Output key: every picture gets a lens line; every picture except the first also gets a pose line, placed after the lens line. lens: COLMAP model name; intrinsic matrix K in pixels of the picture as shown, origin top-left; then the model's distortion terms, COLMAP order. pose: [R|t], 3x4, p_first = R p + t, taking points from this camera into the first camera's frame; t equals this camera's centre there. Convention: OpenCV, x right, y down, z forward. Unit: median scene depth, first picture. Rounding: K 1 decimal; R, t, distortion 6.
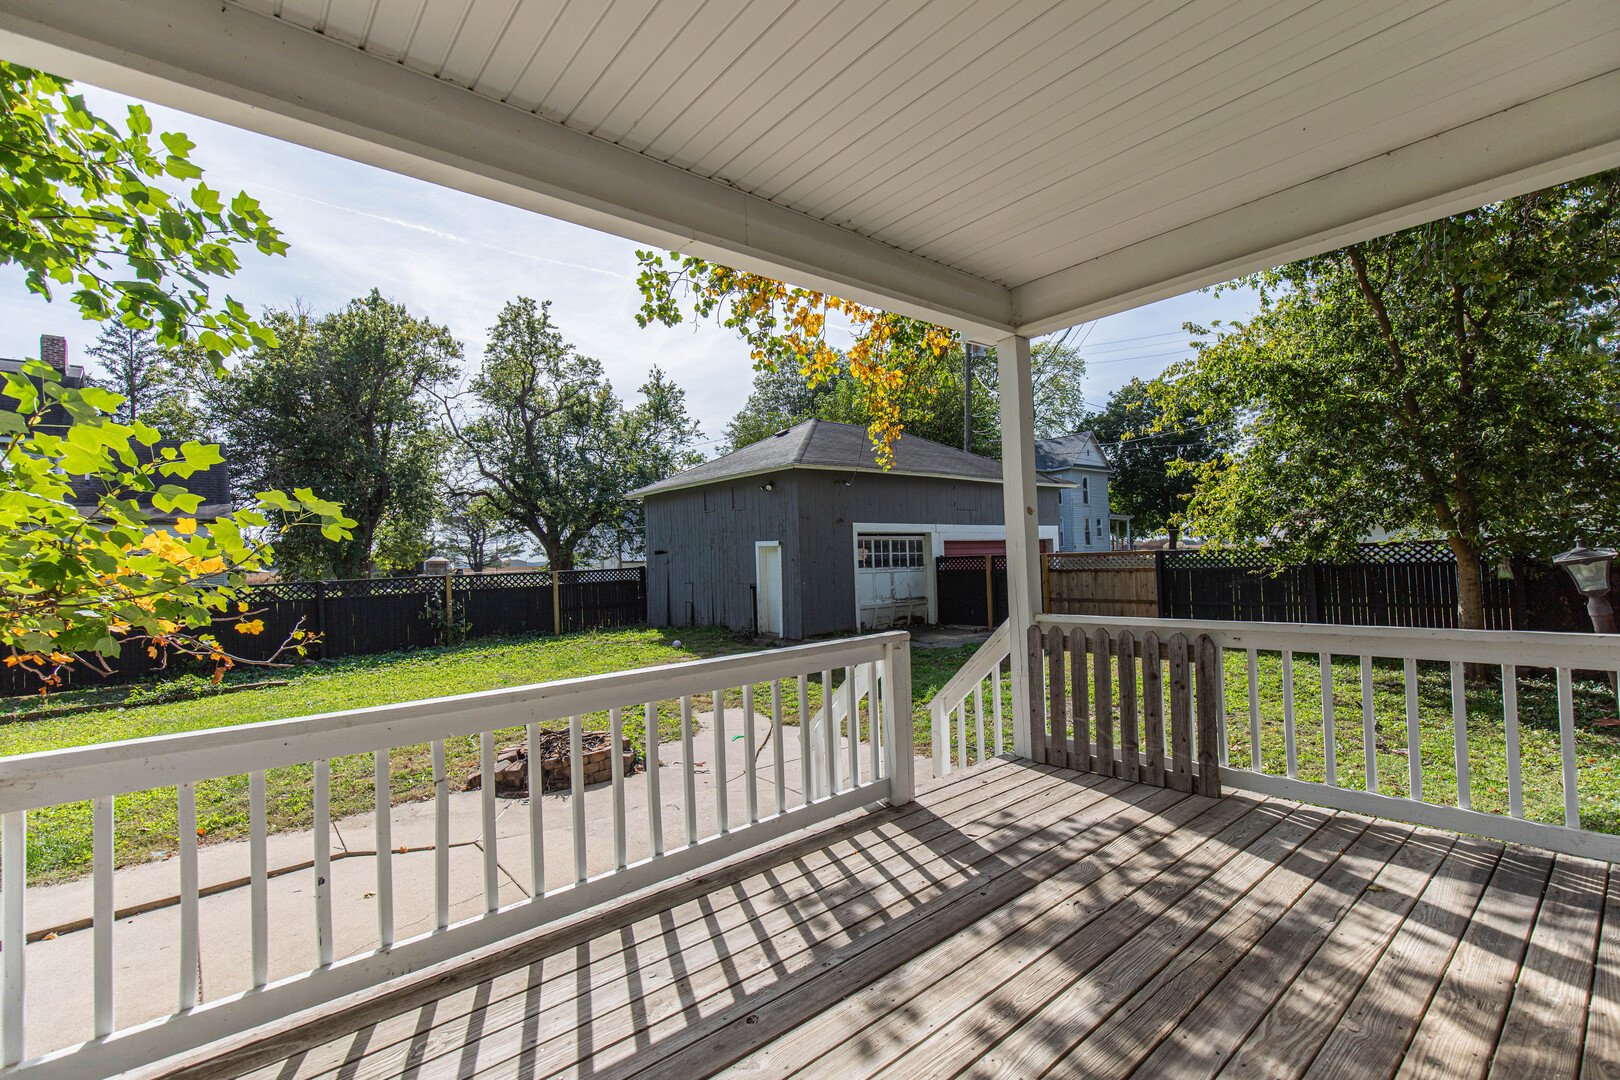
lens RADIAL K [[724.2, 0, 821.0], [0, 724.2, 543.2], [0, 0, 1]] dist [0.008197, 0.000020]
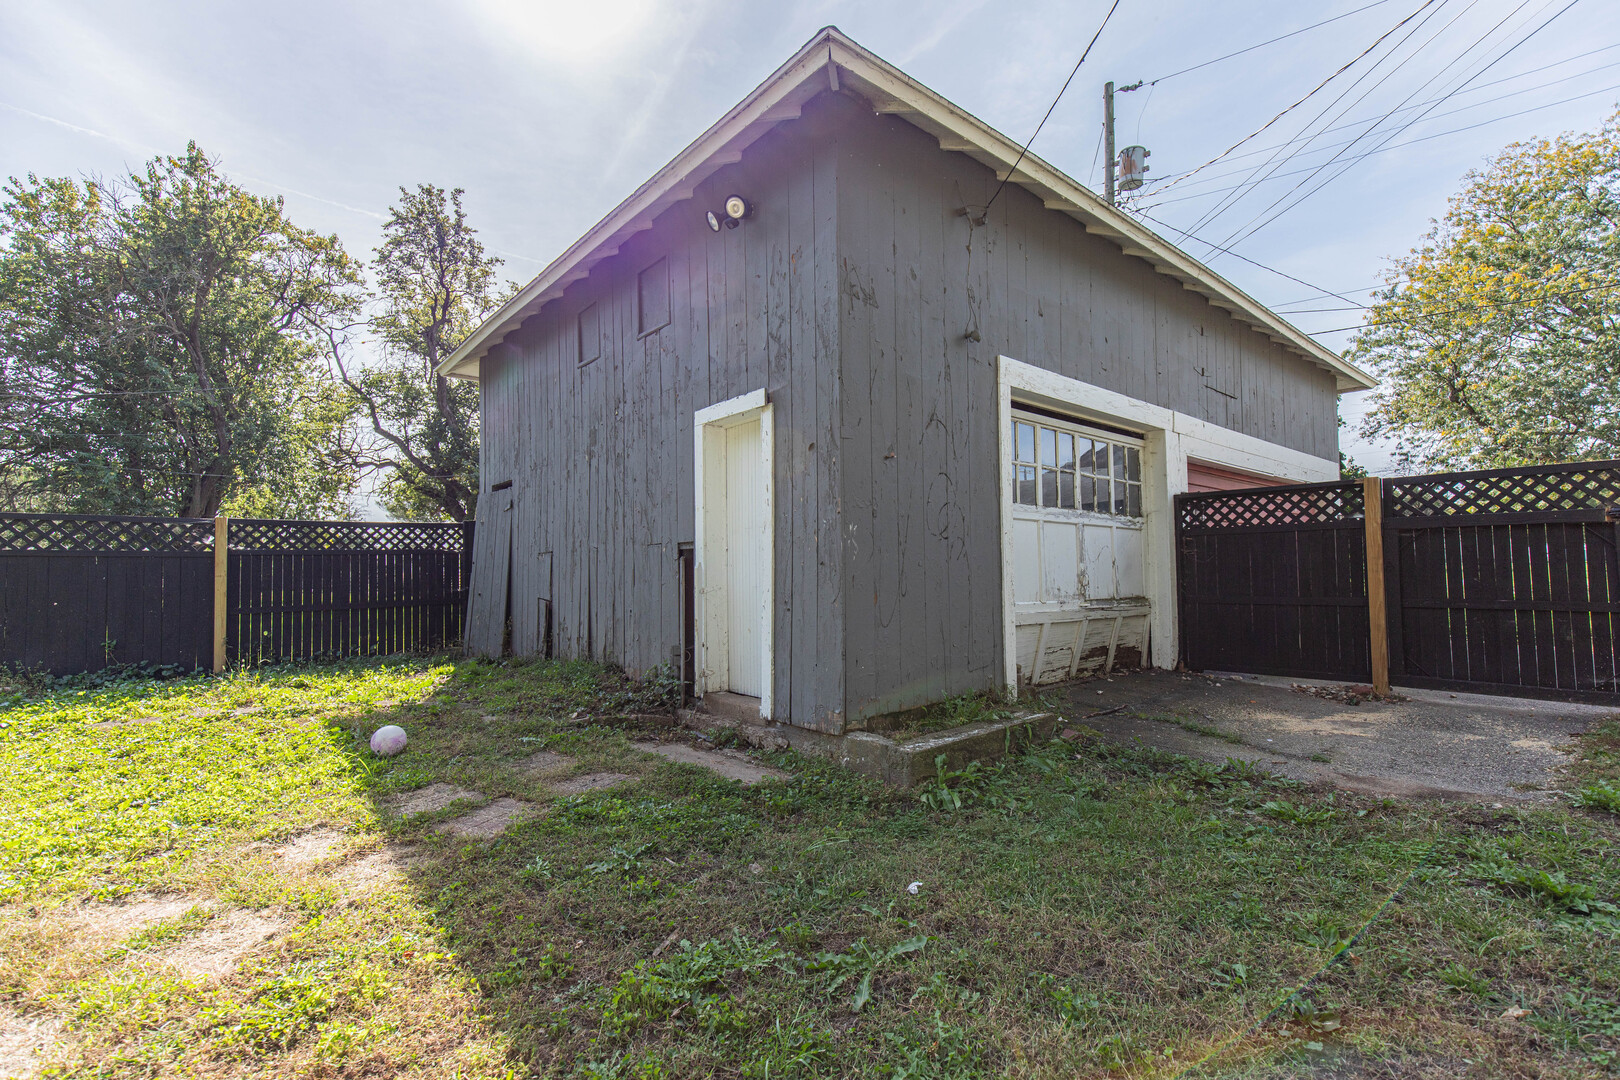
lens RADIAL K [[724.2, 0, 821.0], [0, 724.2, 543.2], [0, 0, 1]] dist [0.008197, 0.000020]
pose [[0.999725, 0.021735, 0.008803, -0.031446], [-0.021568, 0.999594, -0.018632, 0.054950], [-0.009204, 0.018437, 0.999788, 0.600524]]
